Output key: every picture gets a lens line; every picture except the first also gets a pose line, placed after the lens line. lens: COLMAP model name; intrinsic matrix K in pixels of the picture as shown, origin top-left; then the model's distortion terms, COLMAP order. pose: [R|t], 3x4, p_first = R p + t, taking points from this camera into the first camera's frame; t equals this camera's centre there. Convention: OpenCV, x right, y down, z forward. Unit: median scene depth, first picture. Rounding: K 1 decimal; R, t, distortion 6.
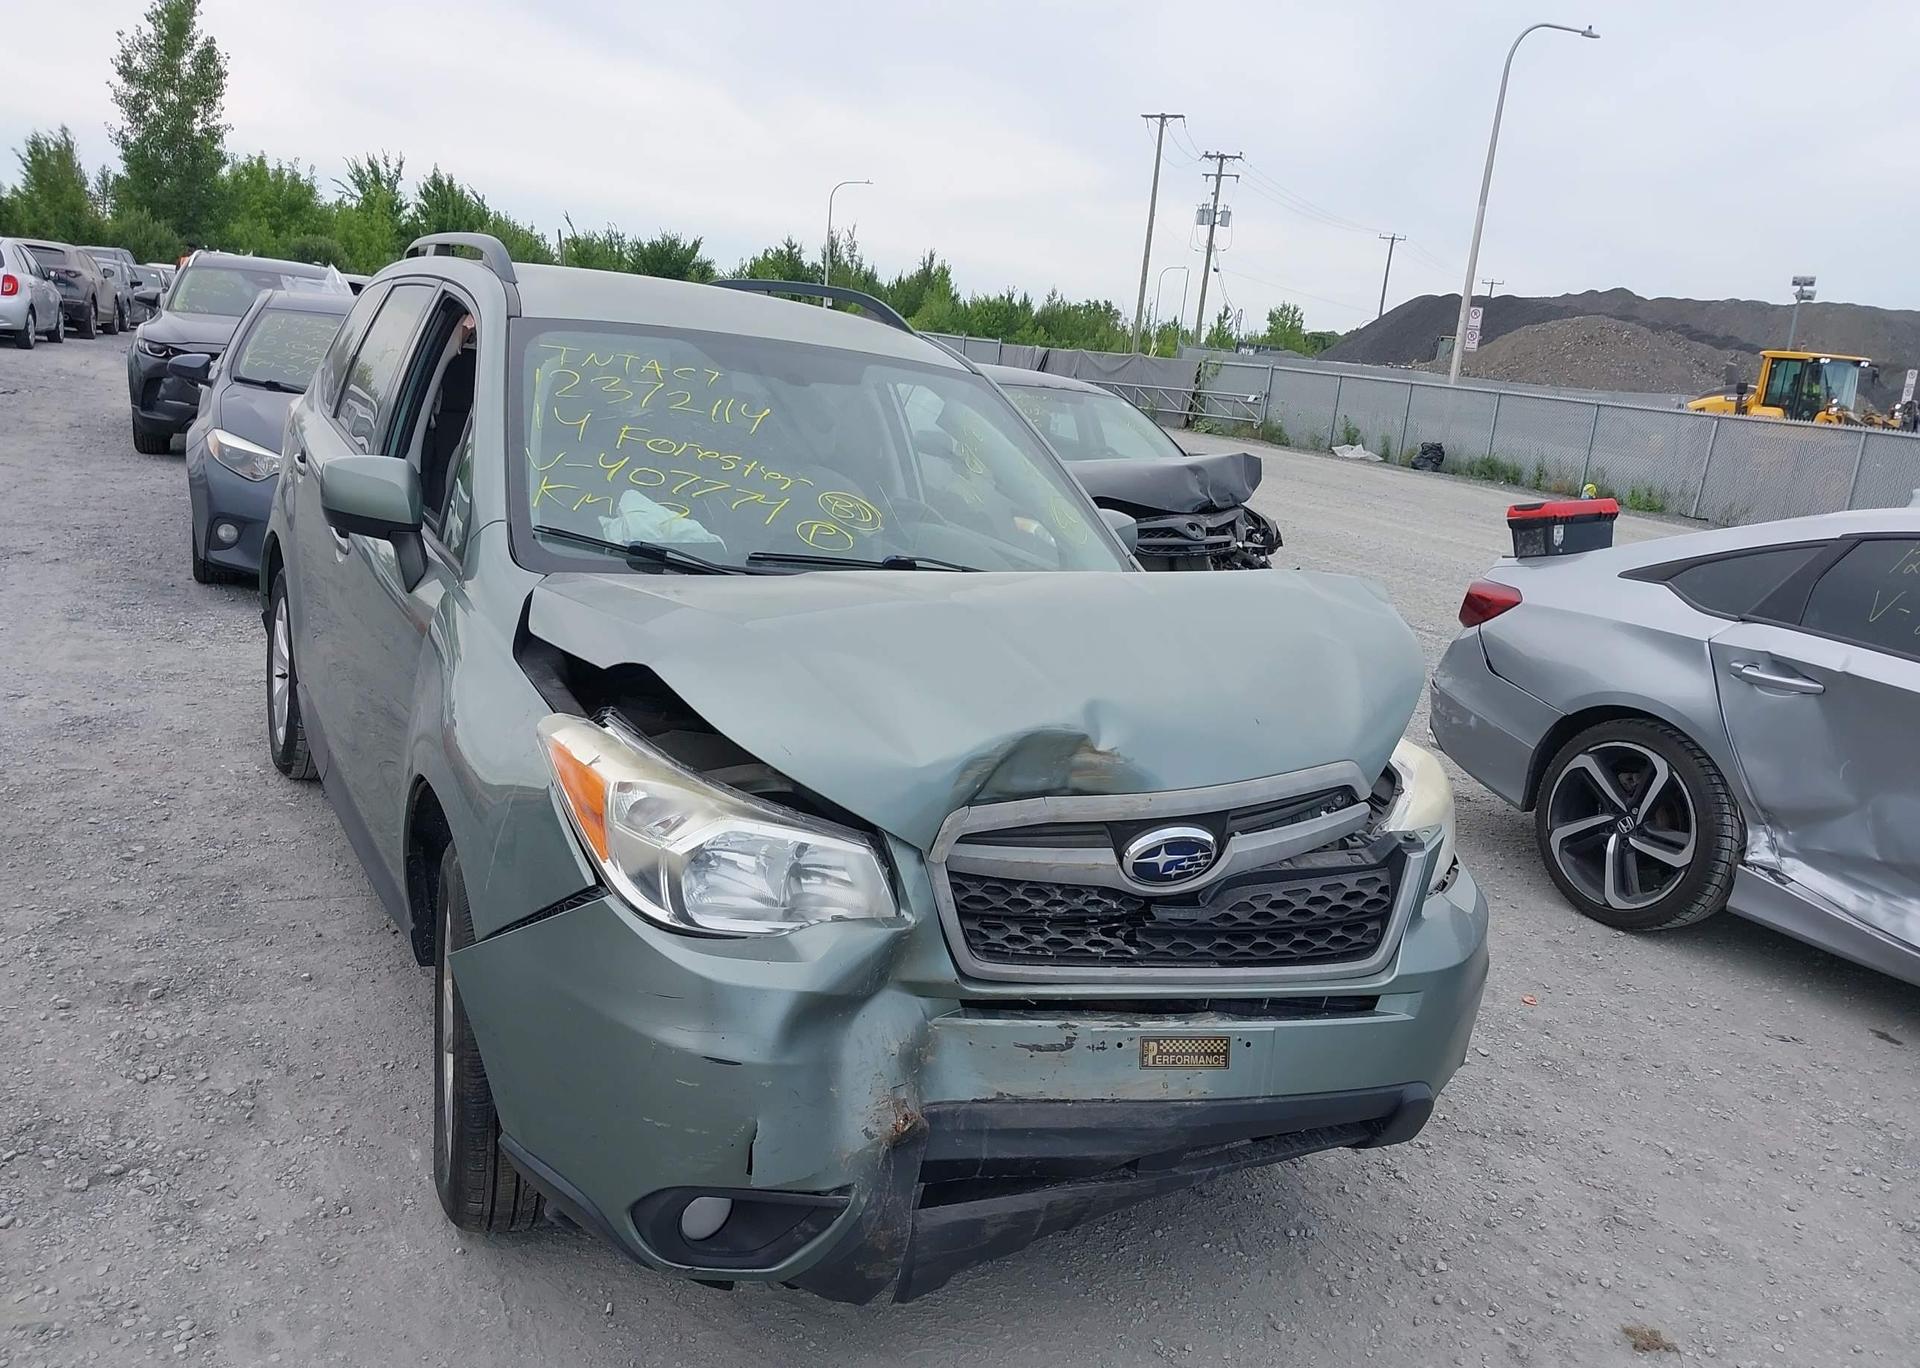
lens RADIAL K [[1559.6, 0, 960.3], [0, 1559.6, 707.3], [0, 0, 1]] dist [0.041871, -0.070265]
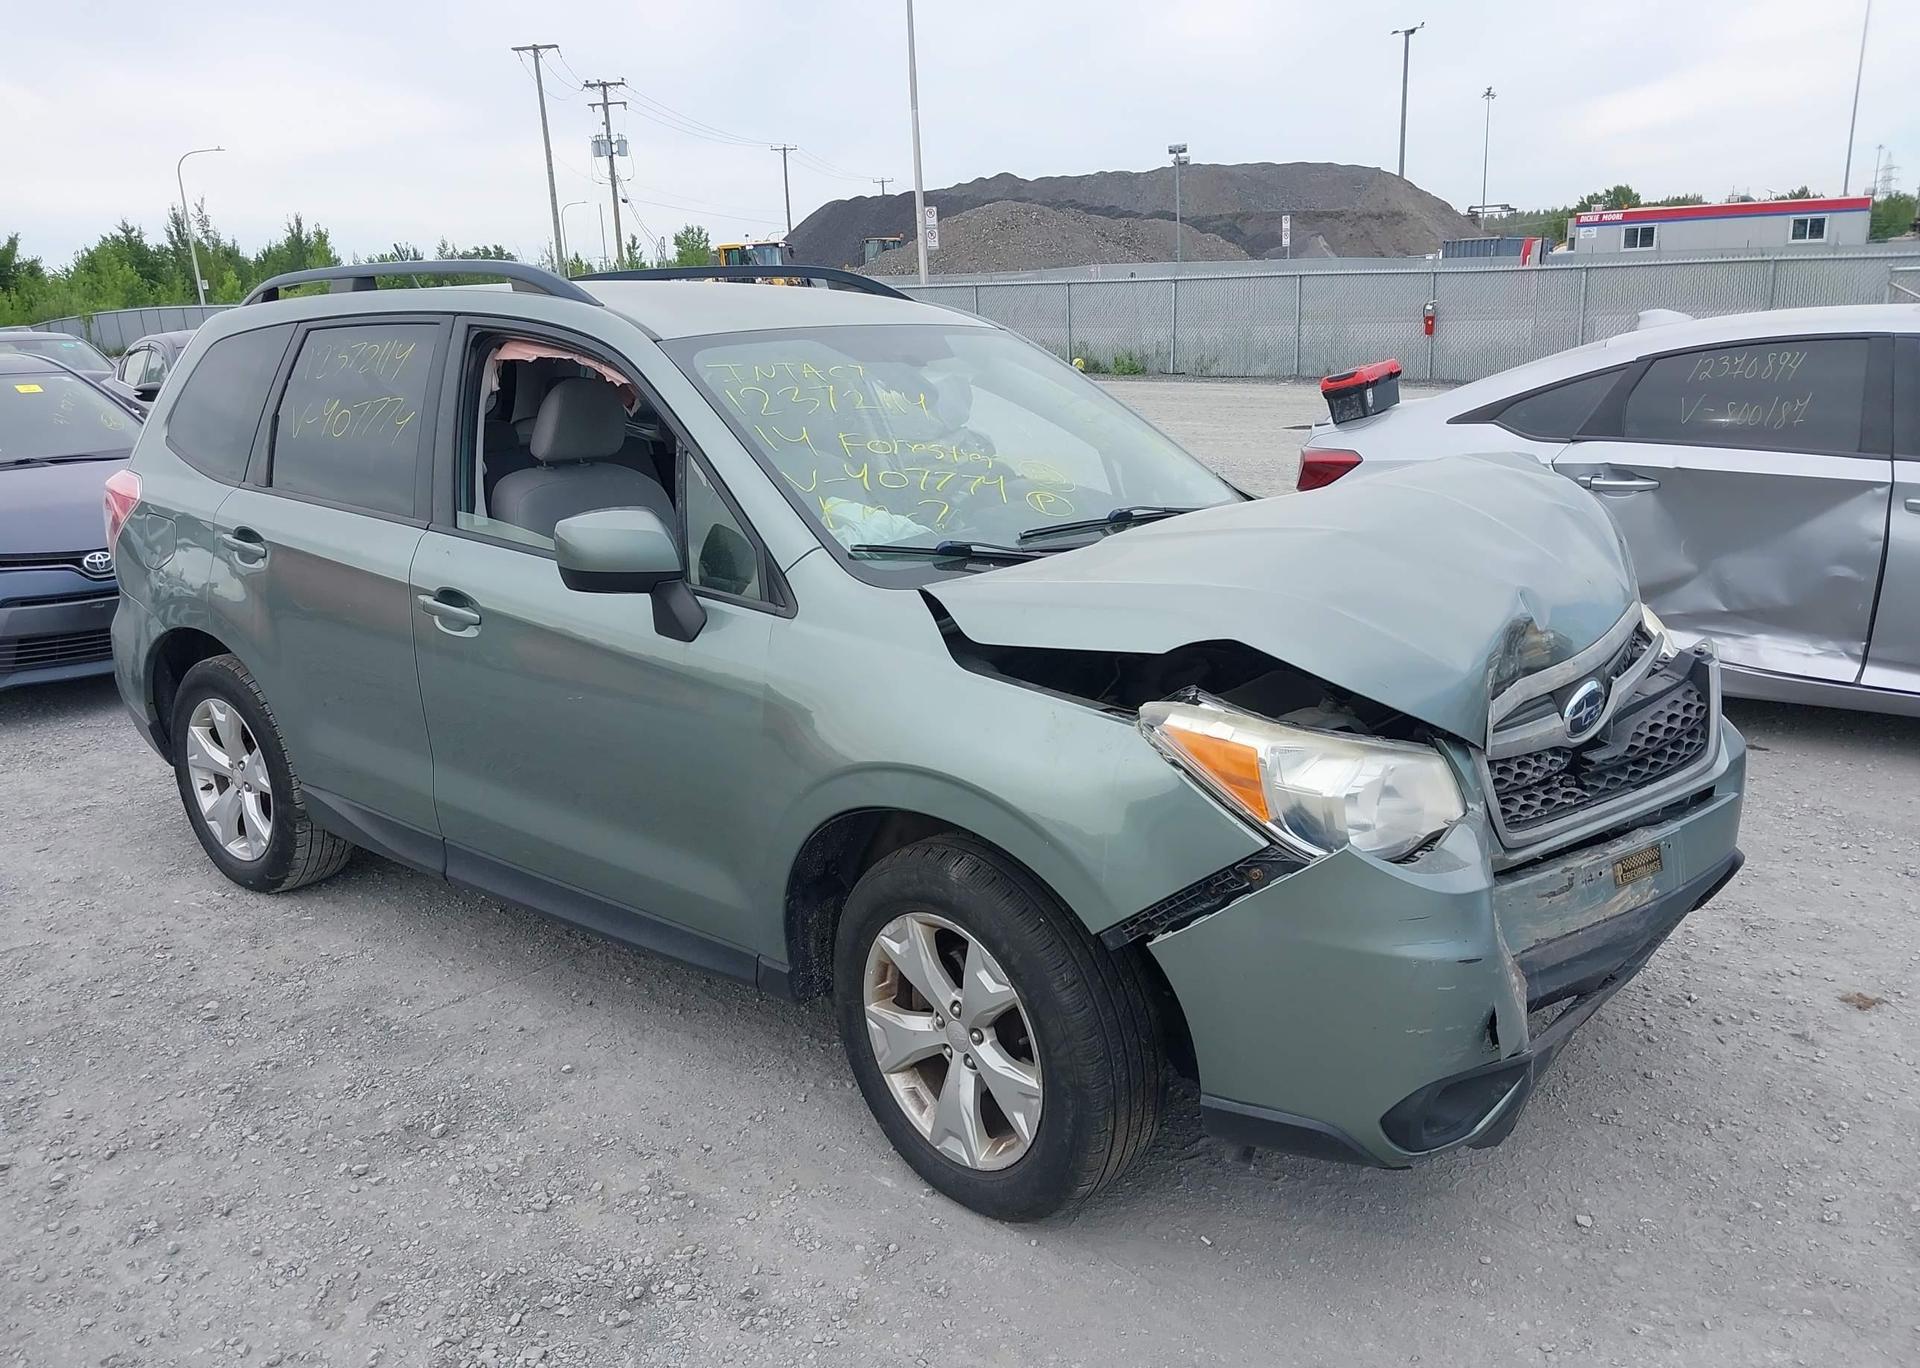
lens RADIAL K [[1549.0, 0, 964.2], [0, 1549.0, 715.0], [0, 0, 1]] dist [0.007425, 0.001862]
pose [[0.918585, -0.227531, 0.323159, -0.394382], [0.210244, 0.973686, 0.087937, -0.058831], [-0.334664, -0.012835, 0.942250, 0.037838]]
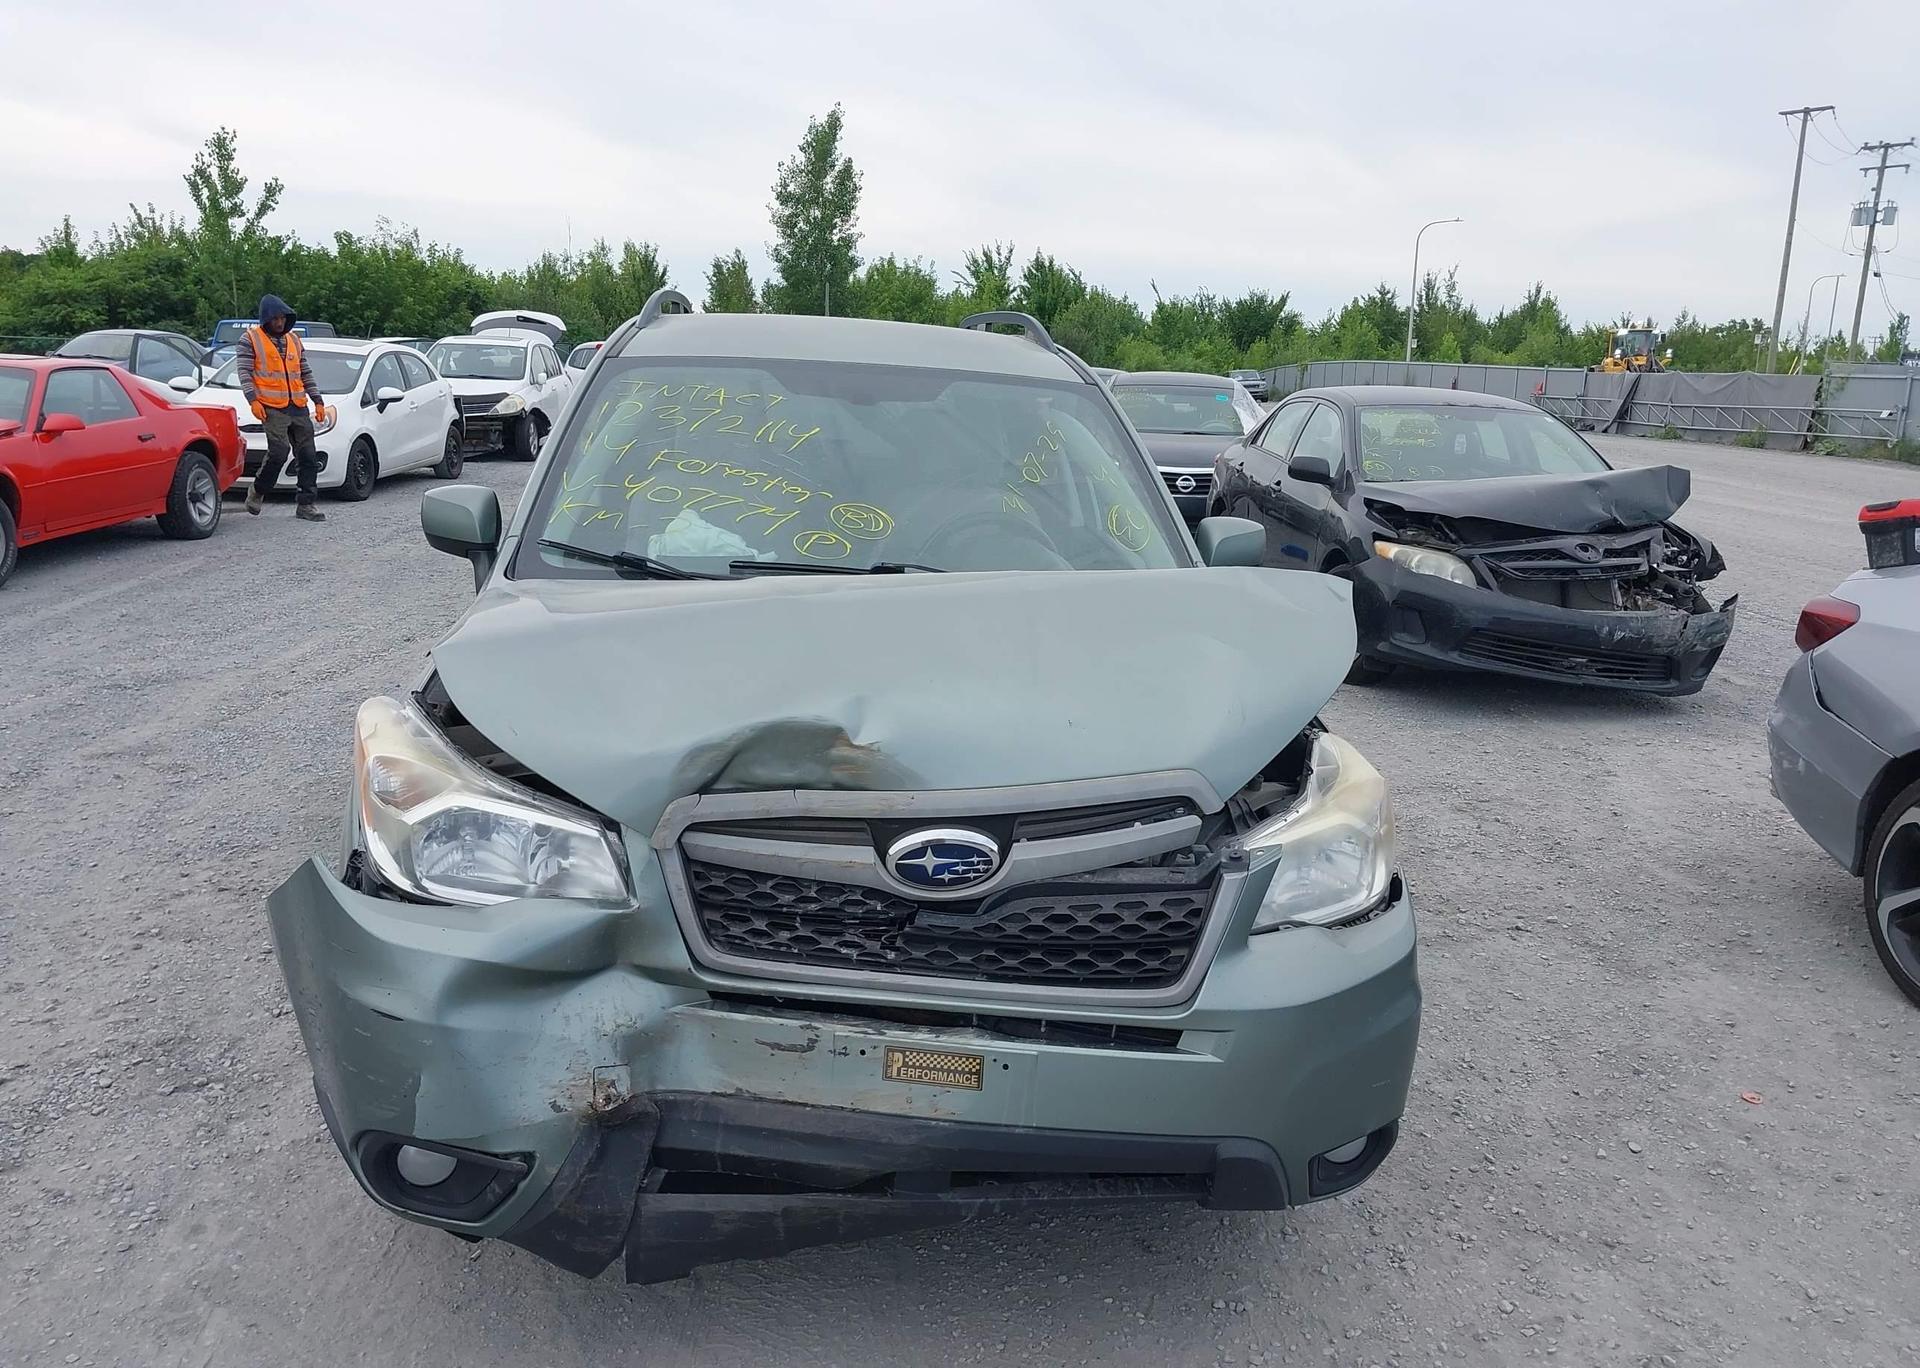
lens RADIAL K [[1541.5, 0, 958.8], [0, 1541.5, 694.7], [0, 0, 1]] dist [0.008411, 0.000653]
pose [[0.923457, 0.008155, -0.383616, 0.296863], [-0.023564, 0.999092, -0.035486, 0.017009], [0.382979, 0.041810, 0.922811, 0.082267]]
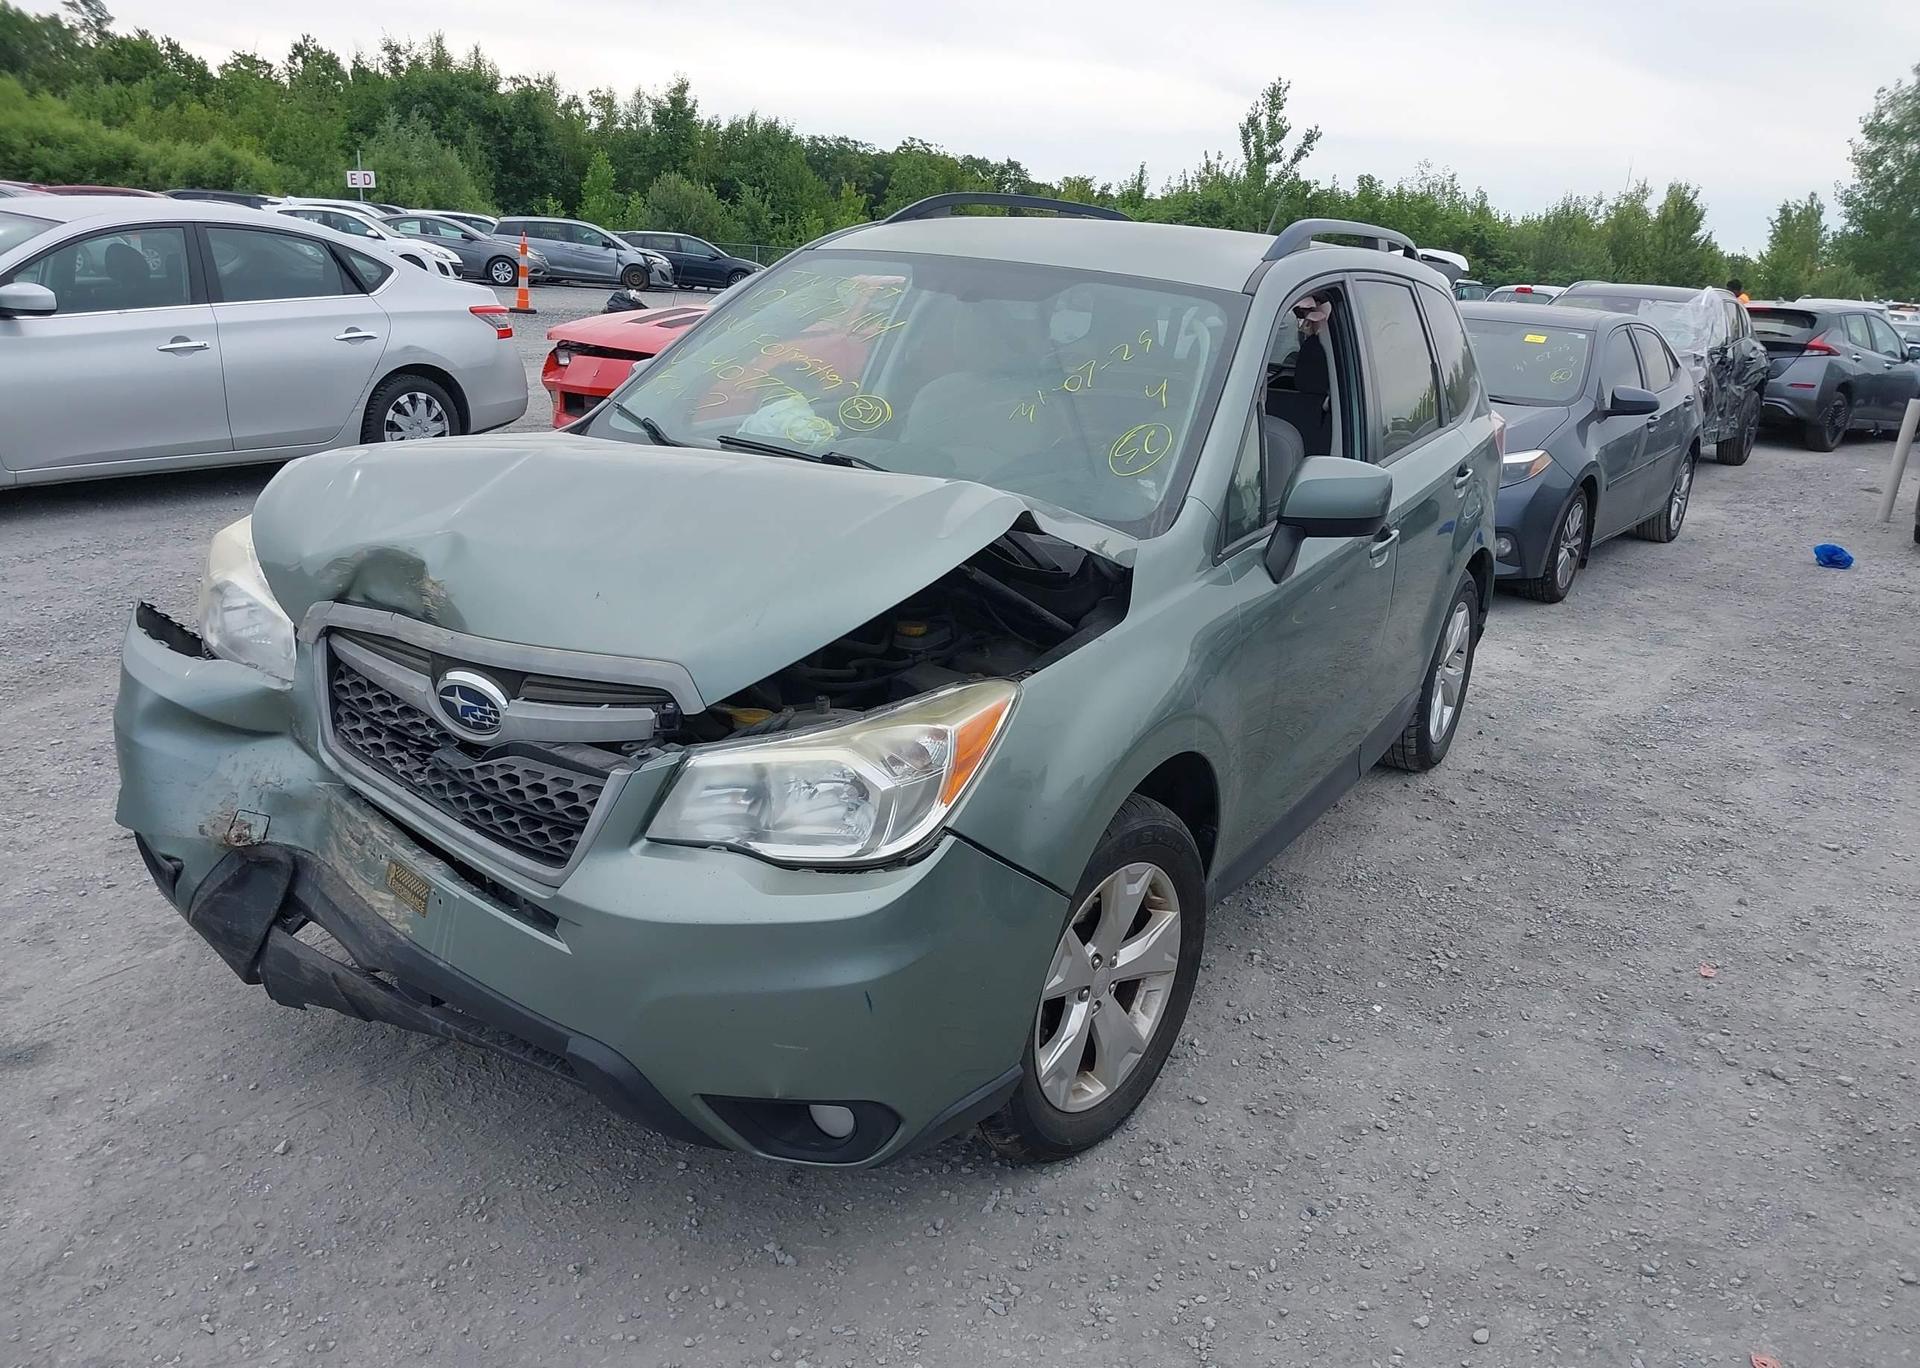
lens RADIAL K [[1495.1, 0, 965.1], [0, 1495.1, 719.8], [0, 0, 1]] dist [0.029694, -0.029158]
pose [[0.502941, 0.189019, -0.843399, 0.655140], [-0.208919, 0.973445, 0.093580, -0.029375], [0.838692, 0.129137, 0.529075, 0.449990]]
